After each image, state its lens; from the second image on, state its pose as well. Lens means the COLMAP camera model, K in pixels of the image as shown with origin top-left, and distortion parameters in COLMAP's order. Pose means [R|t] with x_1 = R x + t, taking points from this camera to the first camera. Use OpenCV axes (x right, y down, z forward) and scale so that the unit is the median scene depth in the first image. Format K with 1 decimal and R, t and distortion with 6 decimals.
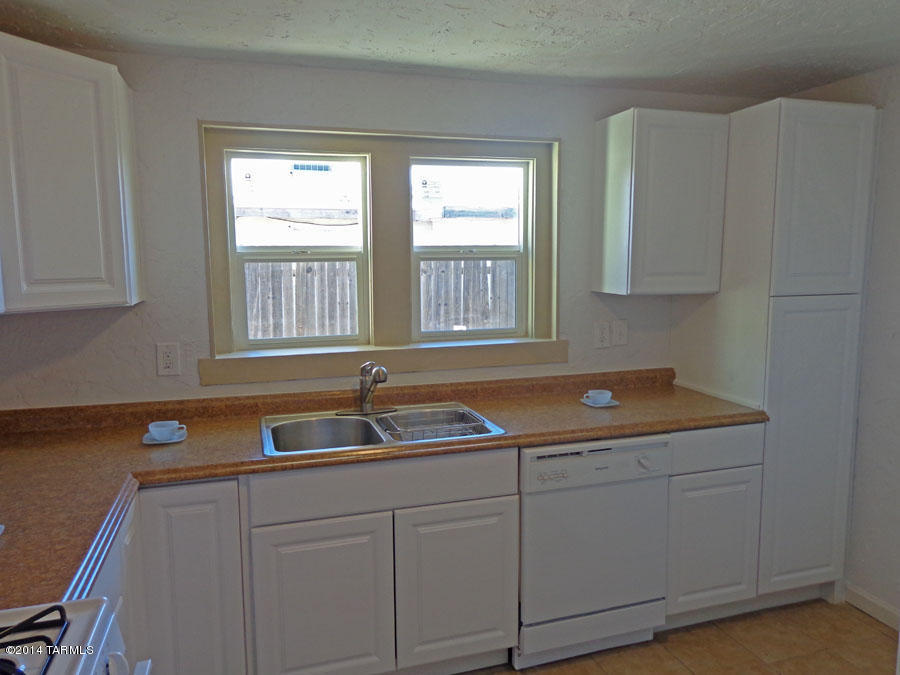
lens RADIAL K [[634.4, 0, 450.0], [0, 634.4, 337.5], [0, 0, 1]] dist [0.002688, 0.001144]
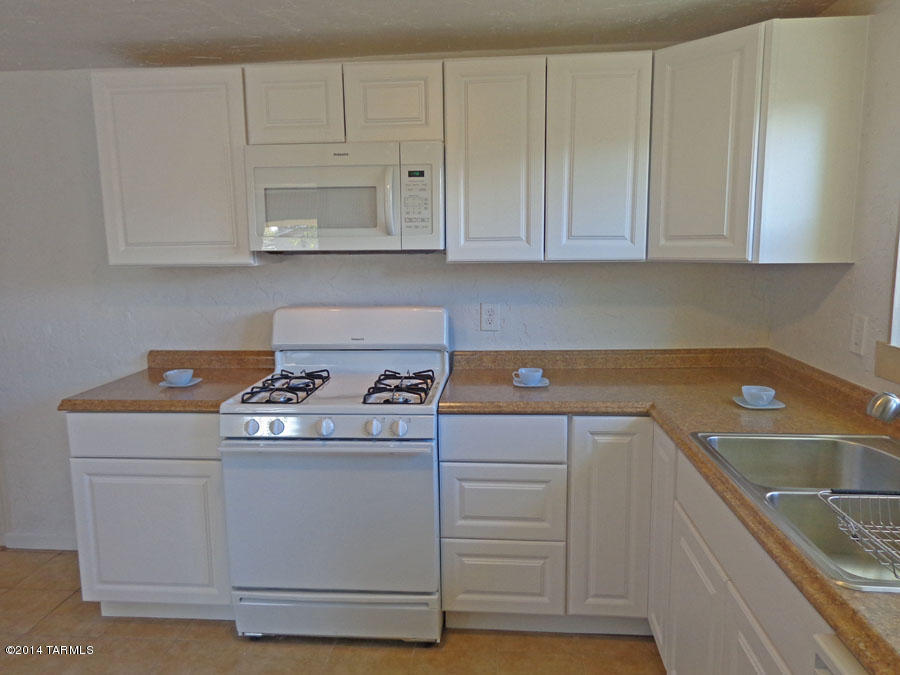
lens RADIAL K [[634.4, 0, 450.0], [0, 634.4, 337.5], [0, 0, 1]] dist [0.002688, 0.001144]
pose [[-0.380233, 0.147748, -0.913013, 0.478603], [-0.097246, 0.975300, 0.198327, -0.068845], [0.919764, 0.164197, -0.356473, 0.729842]]
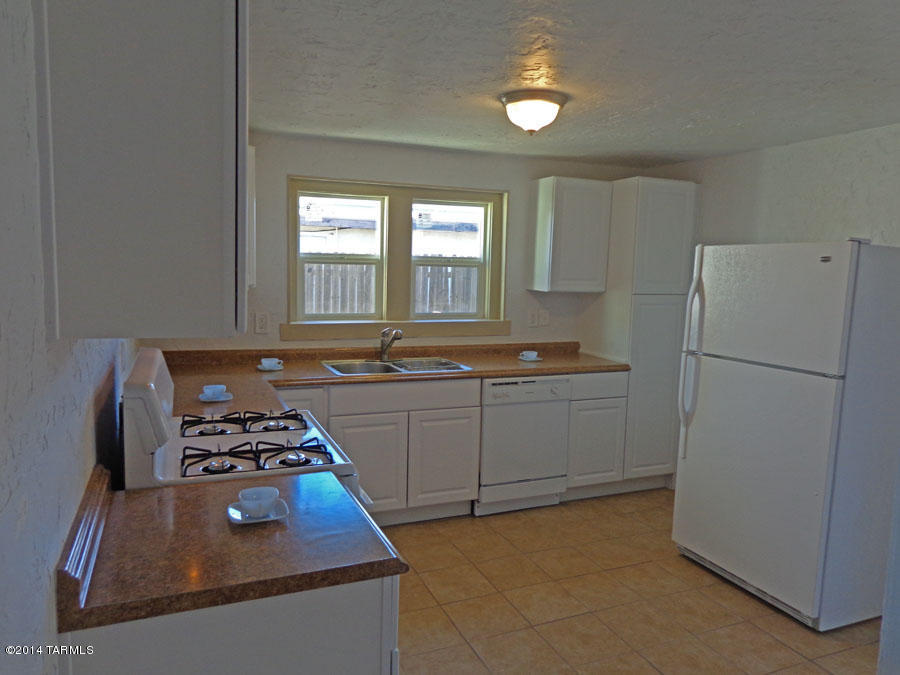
lens RADIAL K [[634.4, 0, 450.0], [0, 634.4, 337.5], [0, 0, 1]] dist [0.002688, 0.001144]
pose [[0.995475, 0.022015, 0.092439, -0.110944], [-0.021105, 0.999719, -0.010801, 0.070427], [-0.092651, 0.008802, 0.995660, -0.561552]]
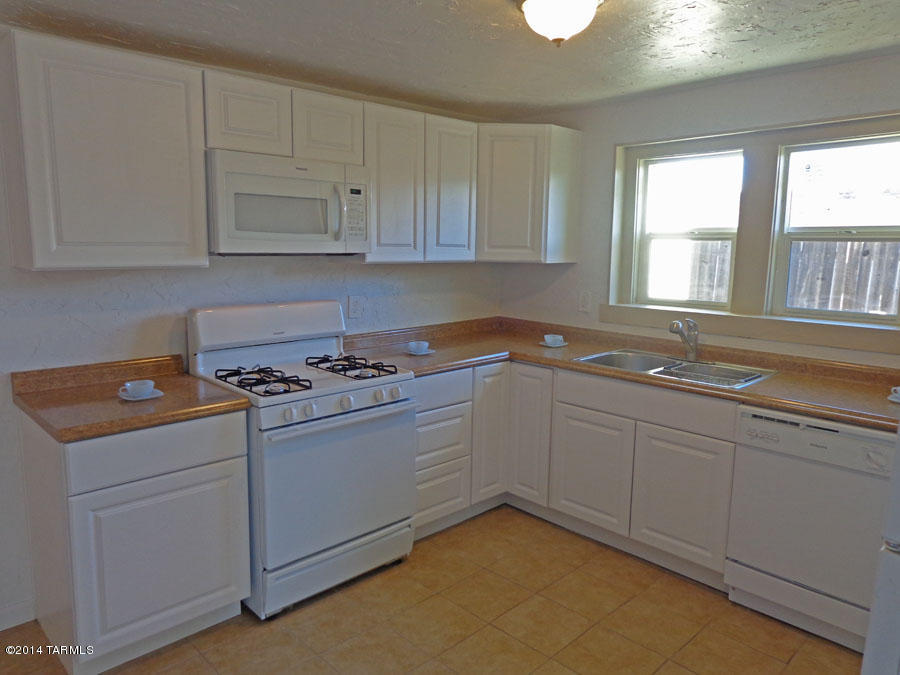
lens RADIAL K [[634.4, 0, 450.0], [0, 634.4, 337.5], [0, 0, 1]] dist [0.002688, 0.001144]
pose [[0.443659, 0.147575, -0.883961, 0.726082], [-0.125443, 0.986865, 0.101795, 0.004434], [0.887373, 0.065724, 0.456344, 0.001623]]
